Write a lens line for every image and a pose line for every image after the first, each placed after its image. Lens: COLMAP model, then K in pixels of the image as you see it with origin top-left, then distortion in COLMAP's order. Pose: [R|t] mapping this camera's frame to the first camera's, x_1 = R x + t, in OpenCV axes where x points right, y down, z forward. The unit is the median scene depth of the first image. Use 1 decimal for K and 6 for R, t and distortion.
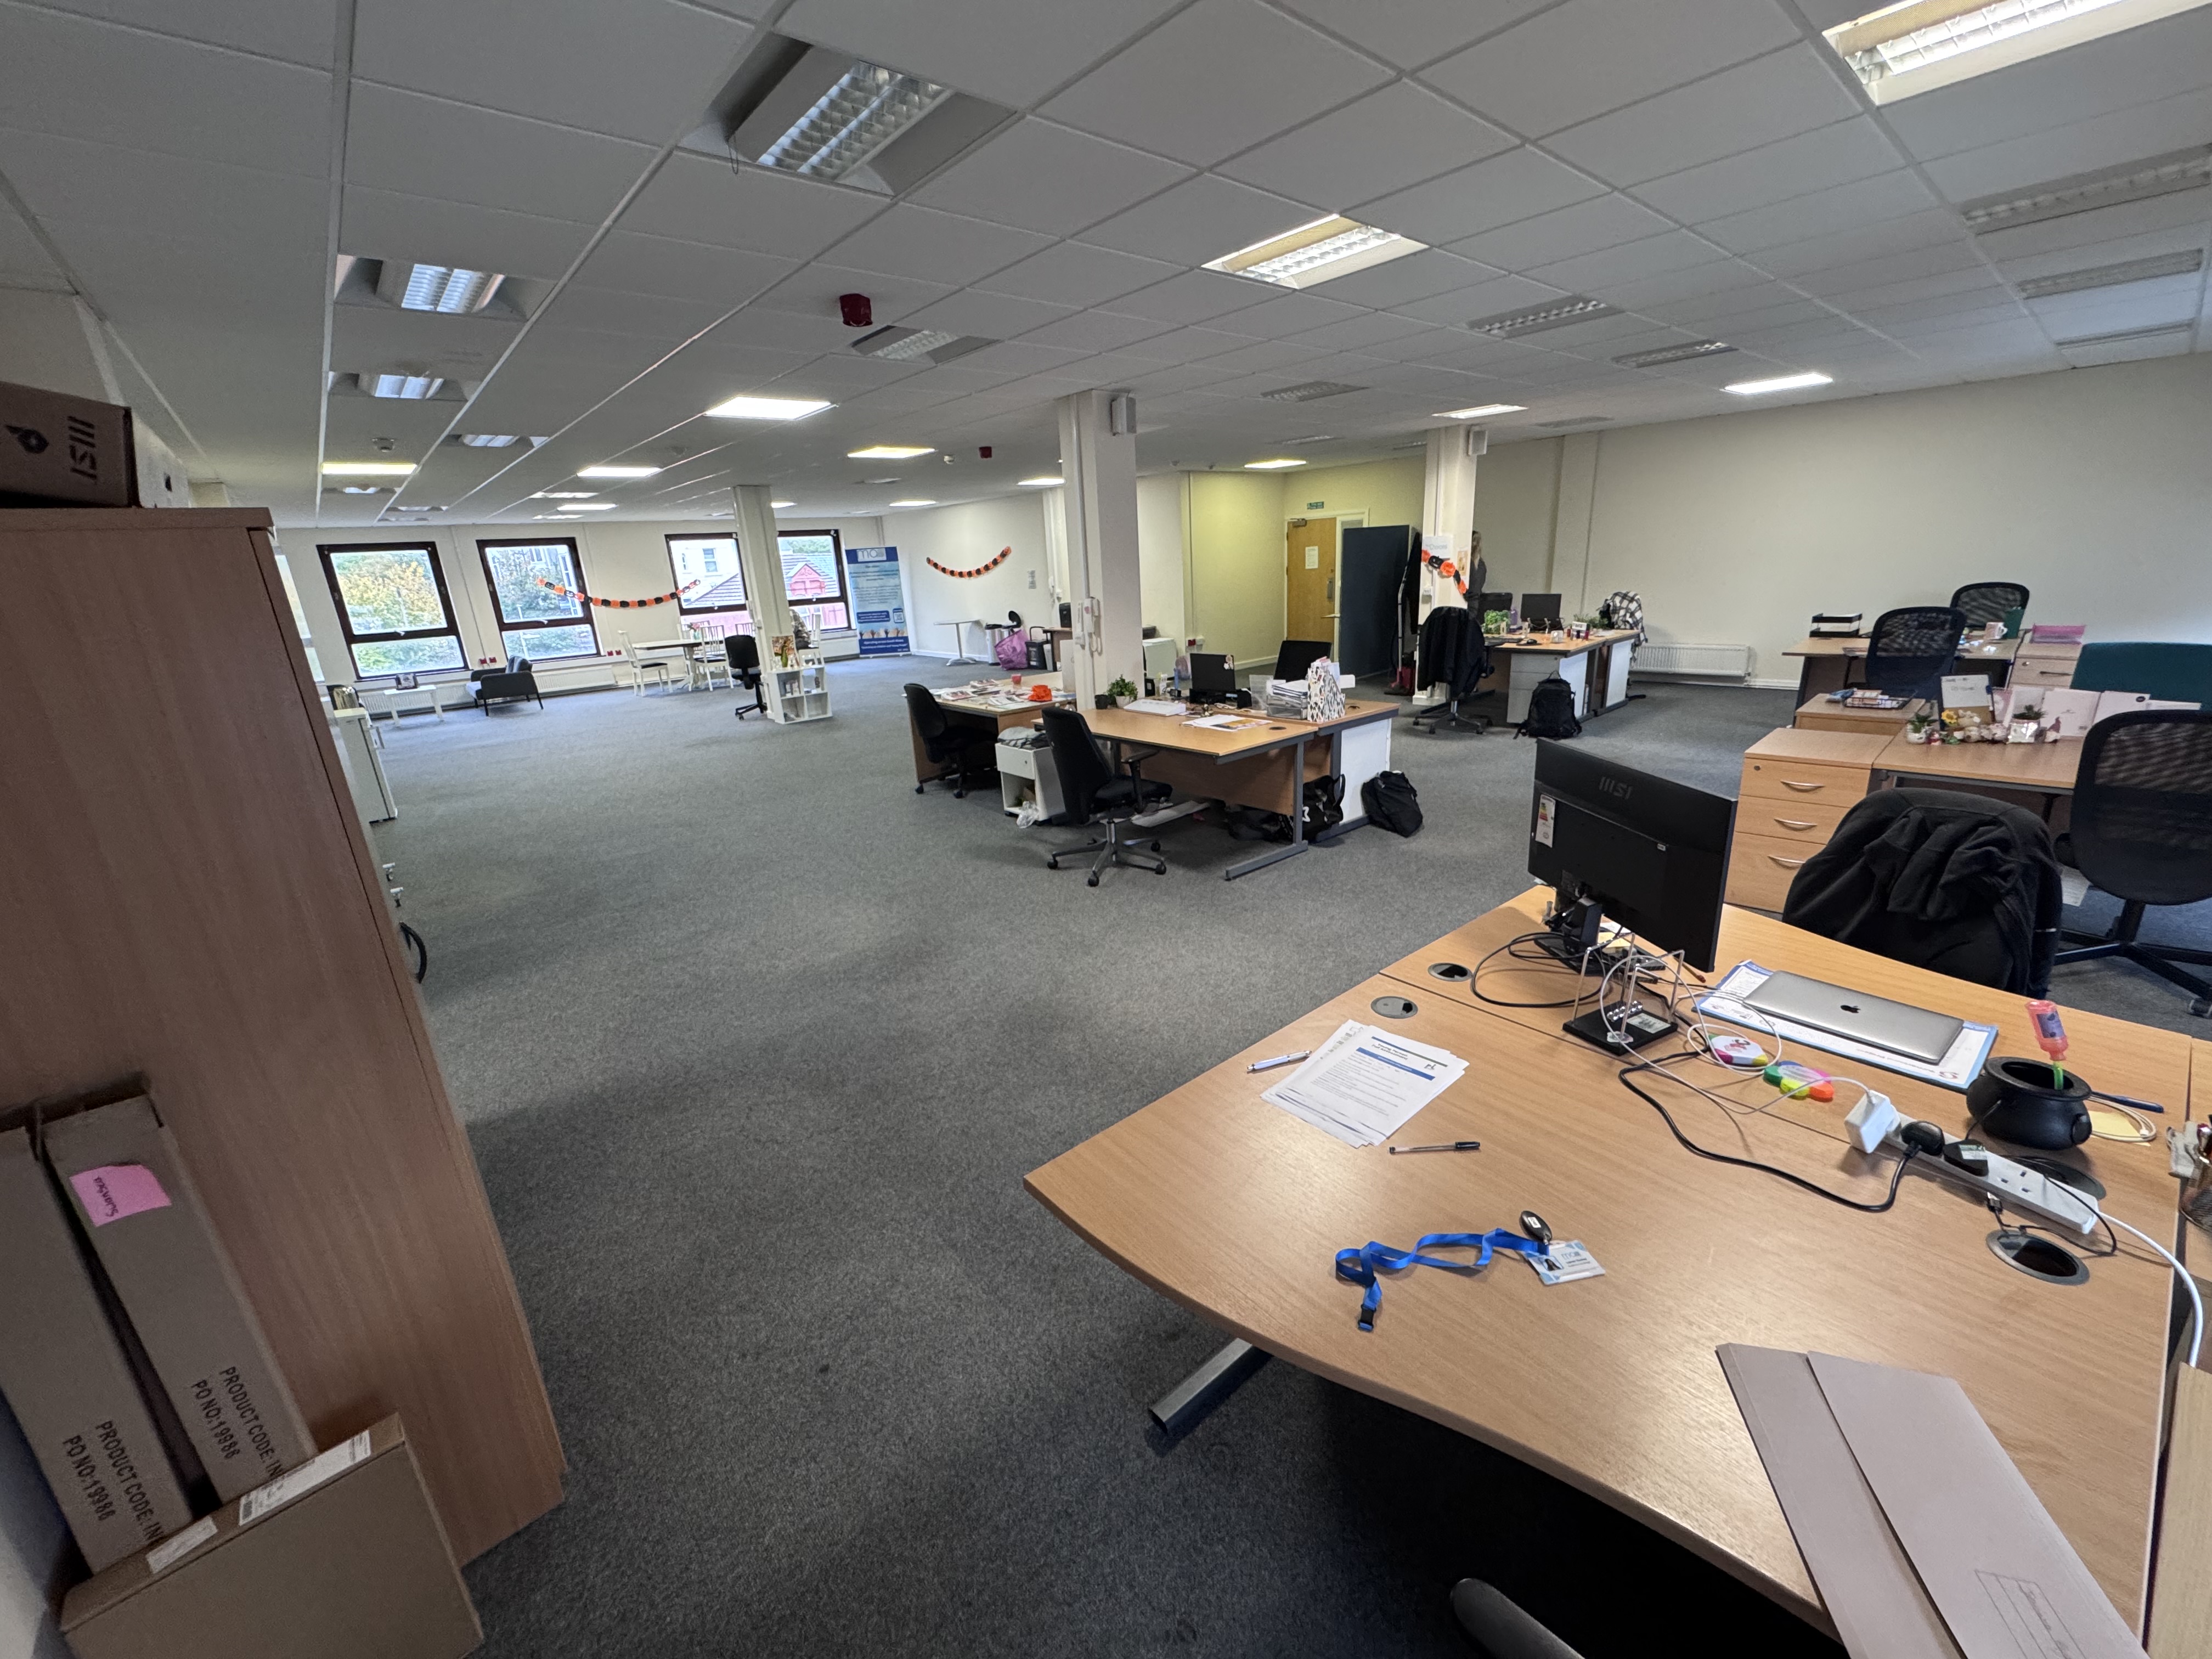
lens RADIAL K [[886.7, 0, 1100.9], [0, 886.7, 837.3], [0, 0, 1]] dist [-0.009716, 0.000120]
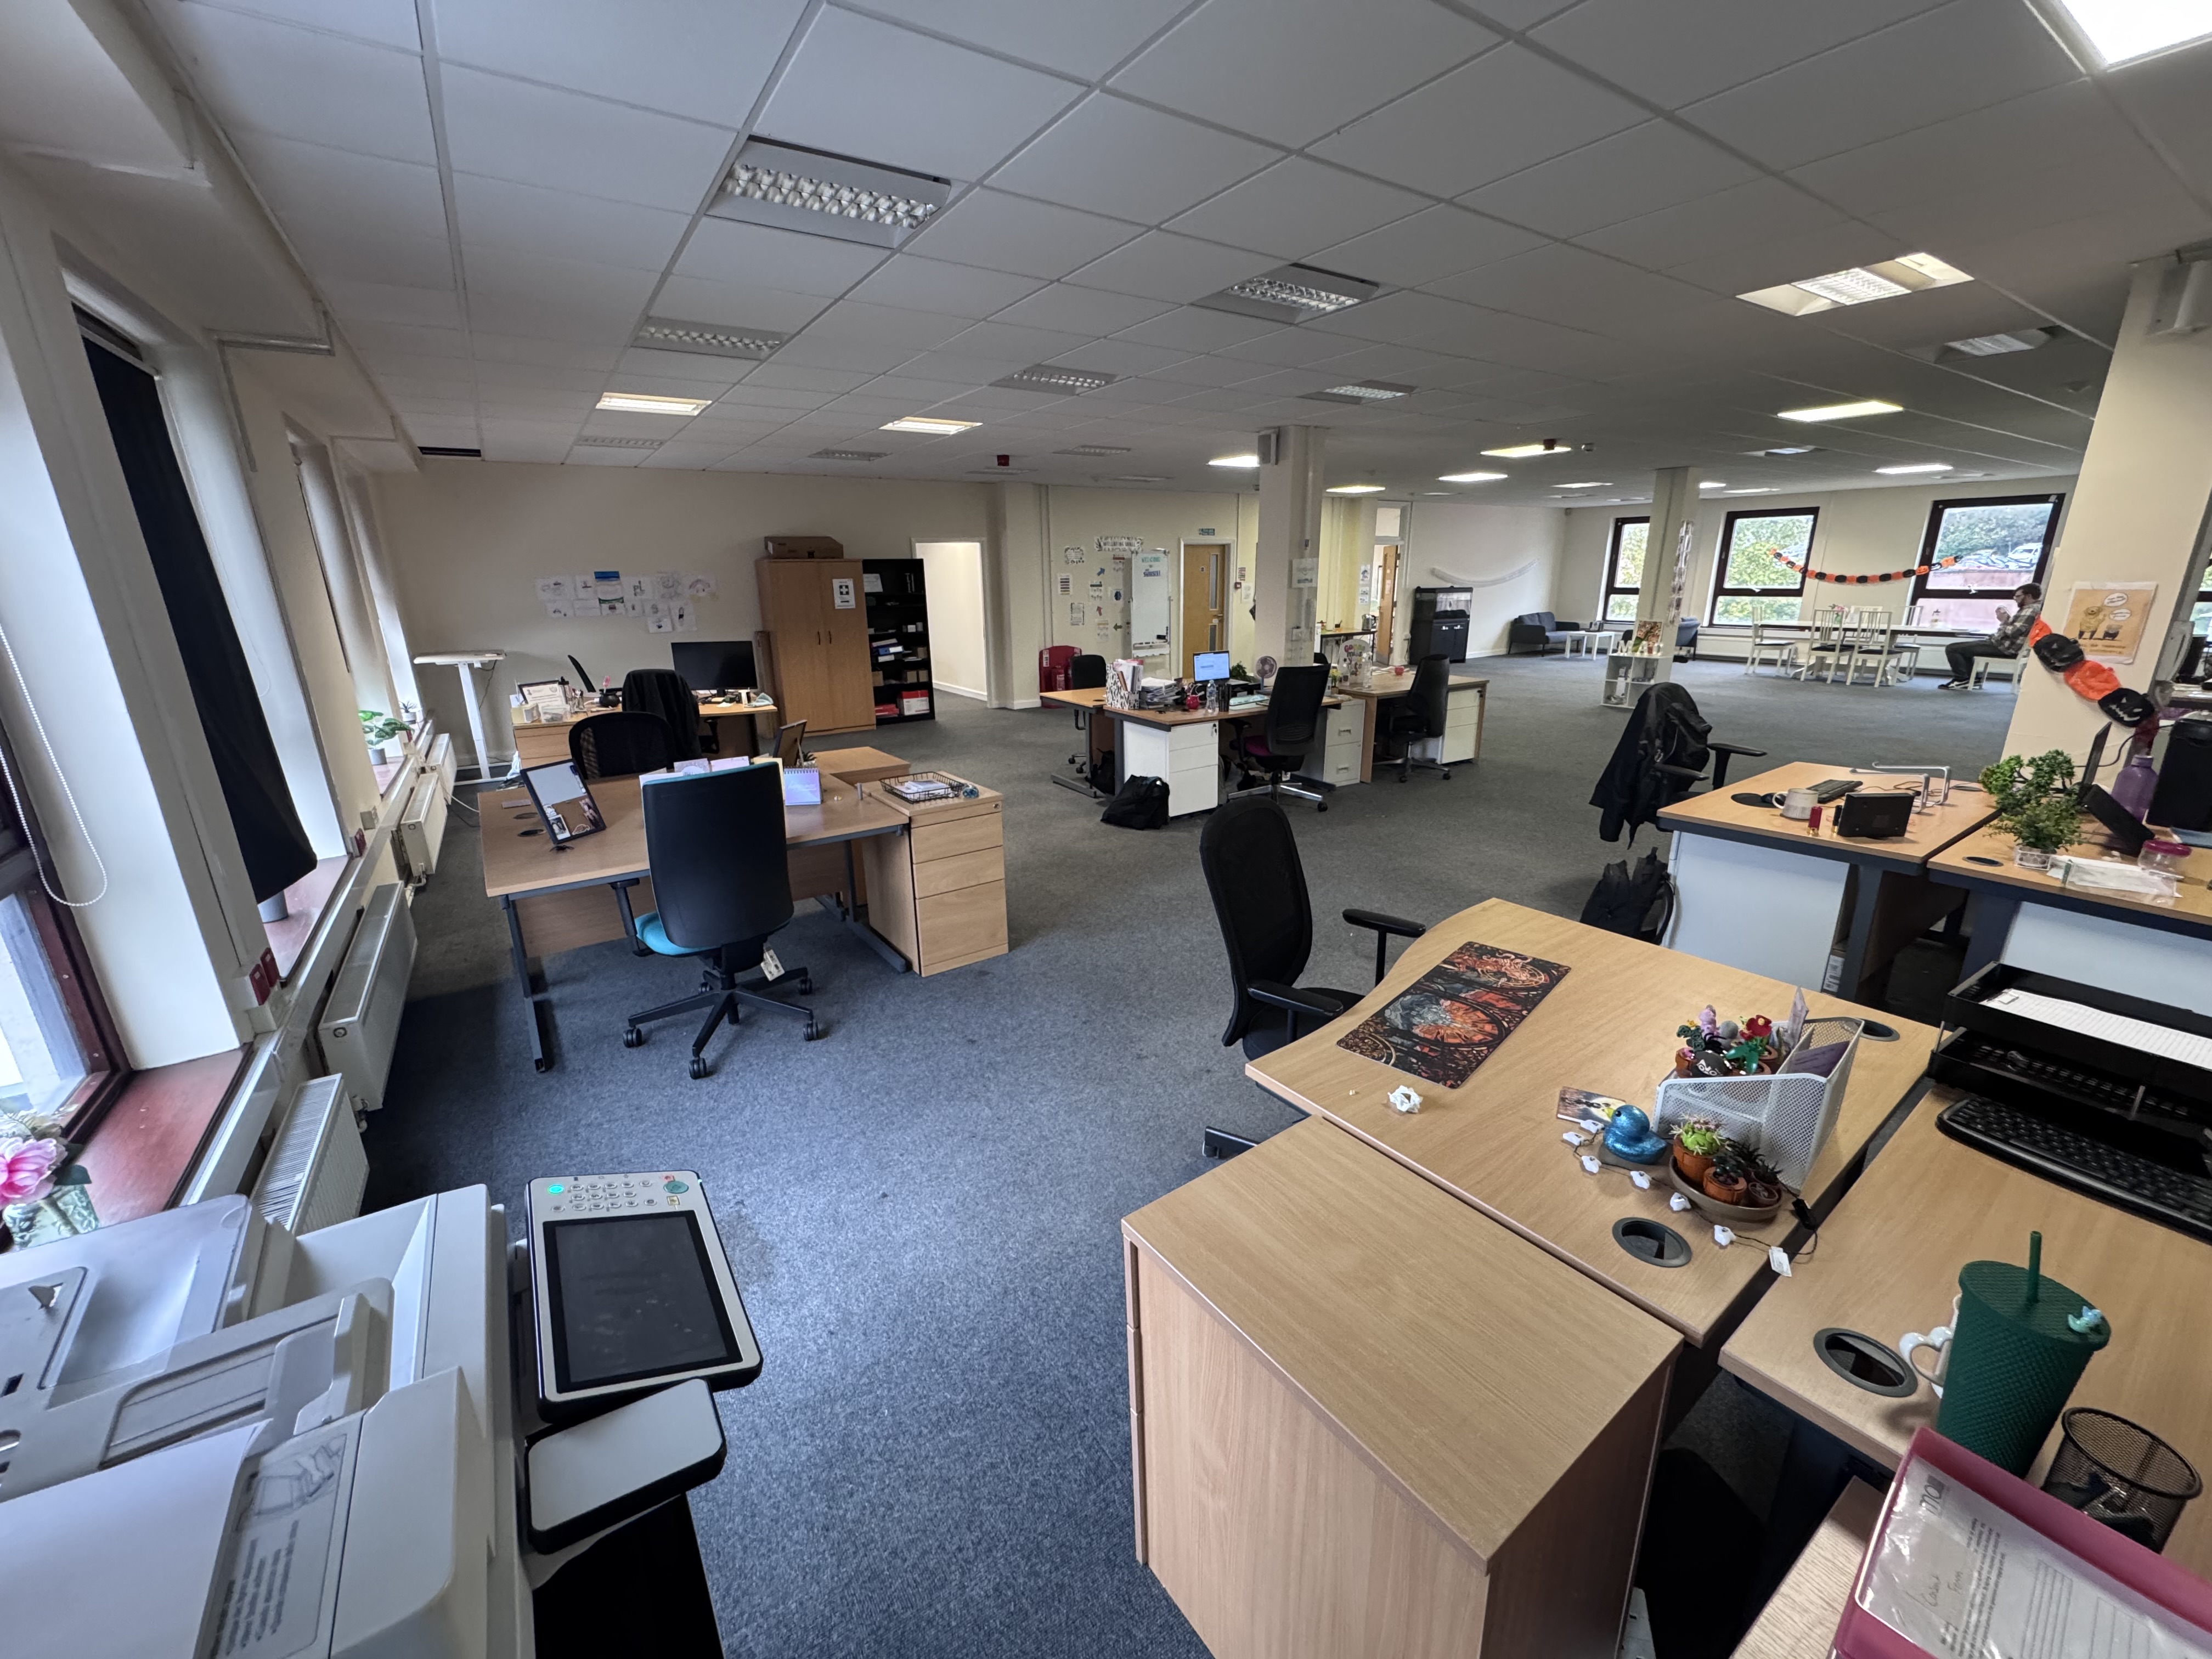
lens RADIAL K [[886.7, 0, 1100.9], [0, 886.7, 837.3], [0, 0, 1]] dist [-0.009716, 0.000120]
pose [[-0.120258, 0.339157, -0.933011, 0.723383], [-0.276942, 0.891060, 0.359604, -0.200579], [0.953332, 0.301635, -0.013230, 0.507920]]
